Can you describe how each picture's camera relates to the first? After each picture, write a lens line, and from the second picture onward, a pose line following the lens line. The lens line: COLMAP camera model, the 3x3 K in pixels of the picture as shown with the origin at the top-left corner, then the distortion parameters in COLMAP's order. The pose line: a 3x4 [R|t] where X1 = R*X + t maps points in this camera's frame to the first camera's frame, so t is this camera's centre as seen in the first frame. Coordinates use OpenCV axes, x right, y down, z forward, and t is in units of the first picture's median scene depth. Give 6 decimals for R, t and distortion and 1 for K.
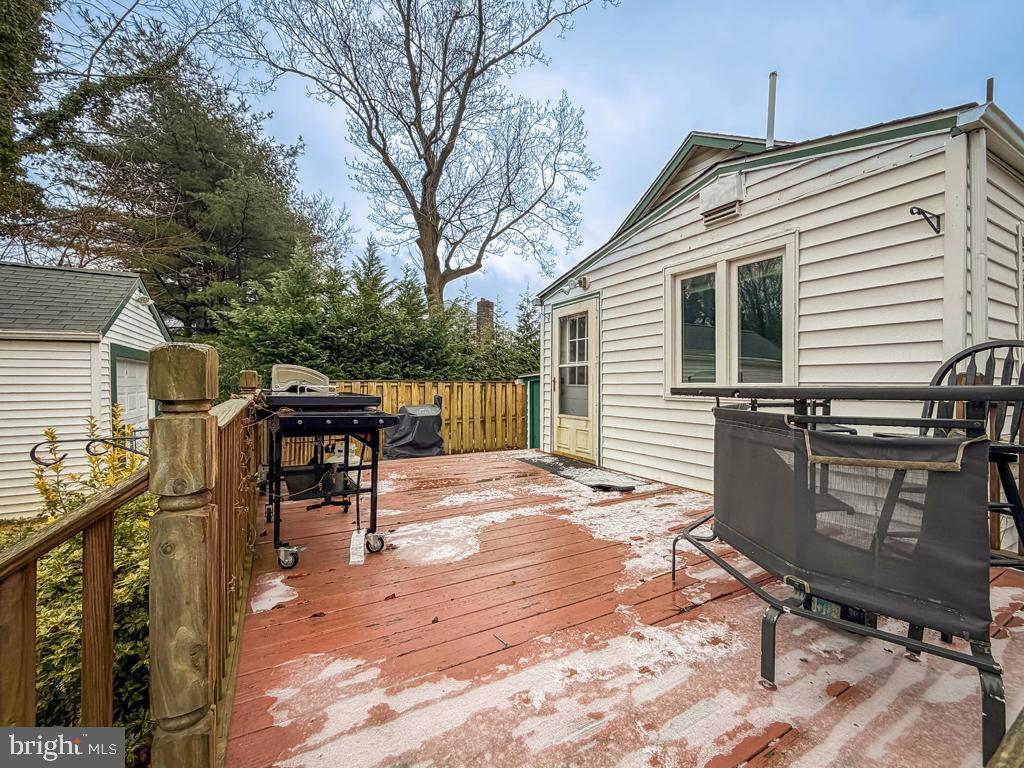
lens RADIAL K [[423.2, 0, 513.4], [0, 423.2, 382.8], [0, 0, 1]] dist [-0.003902, 0.000300]
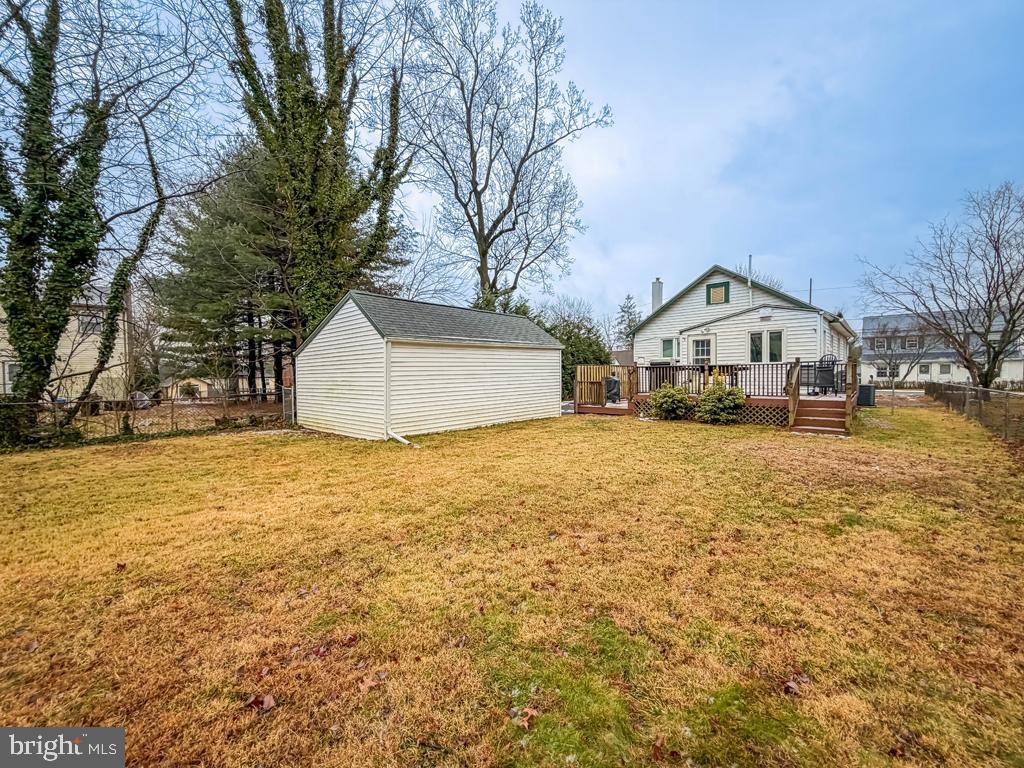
lens RADIAL K [[423.2, 0, 506.6], [0, 423.2, 384.3], [0, 0, 1]] dist [-0.003902, 0.000300]
pose [[0.946568, -0.016960, 0.322059, -2.027026], [0.008549, 0.999585, 0.027514, 0.051554], [-0.322392, -0.023291, 0.946320, -1.282990]]
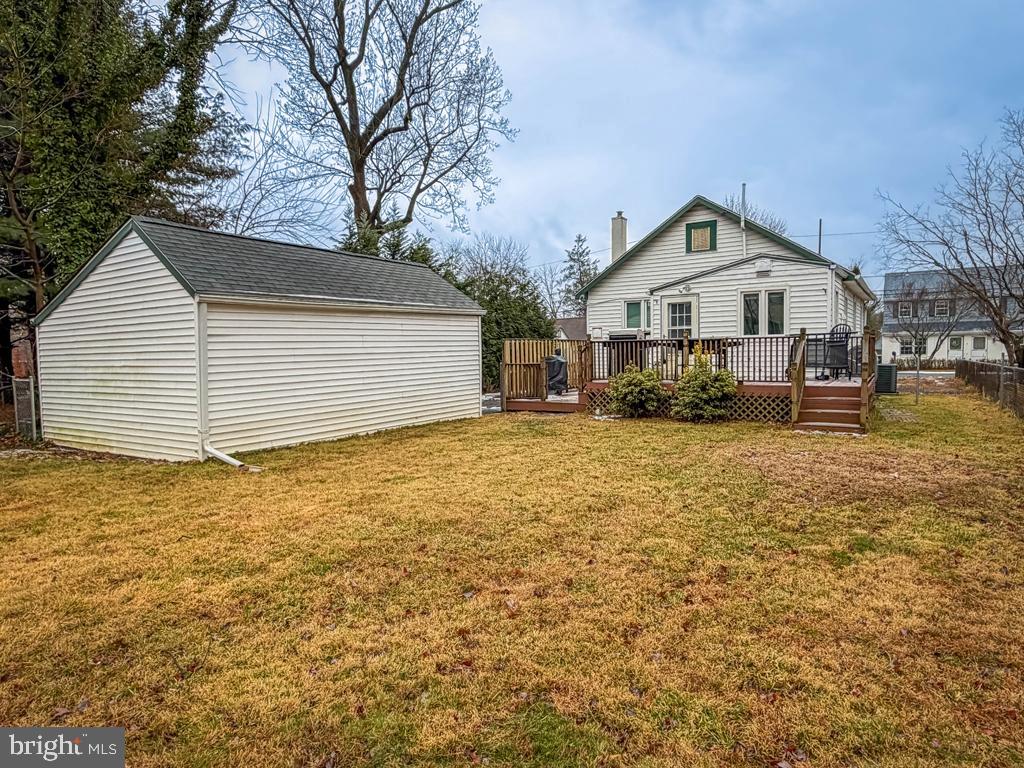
lens RADIAL K [[641.9, 0, 512.6], [0, 641.9, 387.3], [0, 0, 1]] dist [-0.001190, -0.001195]
pose [[0.875956, -0.040552, 0.480683, -2.024752], [0.014142, 0.998191, 0.058438, 0.051533], [-0.482183, -0.044391, 0.874945, -1.294008]]
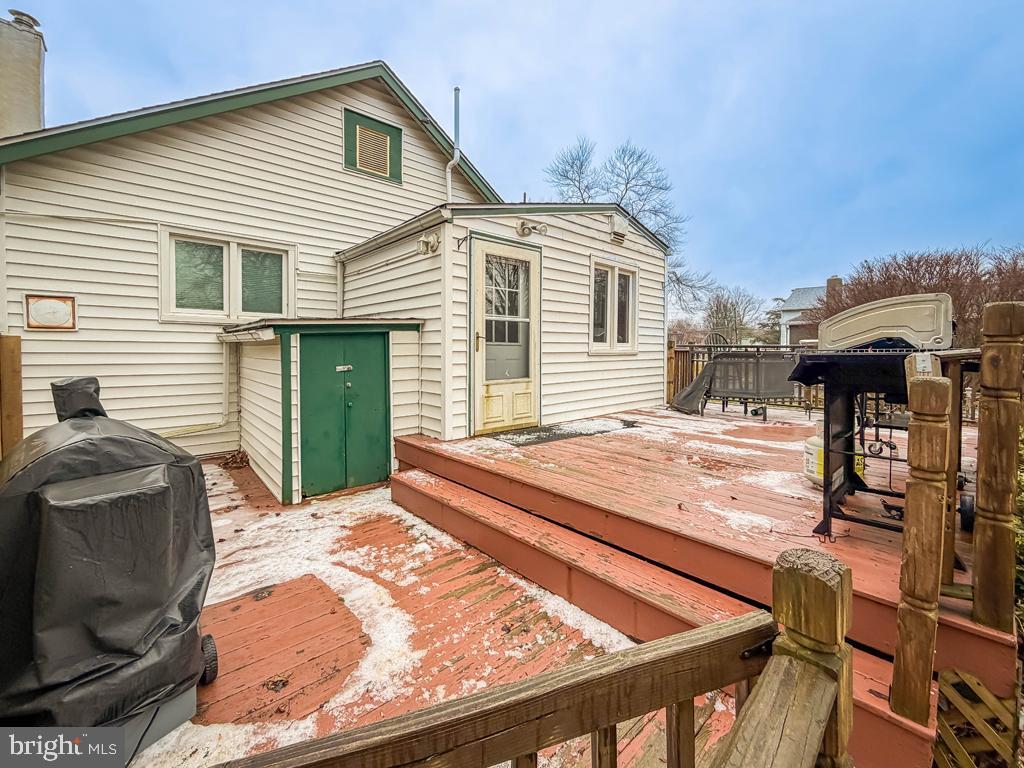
lens RADIAL K [[423.2, 0, 541.2], [0, 423.2, 355.6], [0, 0, 1]] dist [-0.003902, 0.000300]
pose [[-0.235990, -0.016967, 0.971607, -0.687001], [-0.006196, 0.999854, 0.015955, 0.017017], [-0.971736, -0.002254, -0.236060, 1.132960]]
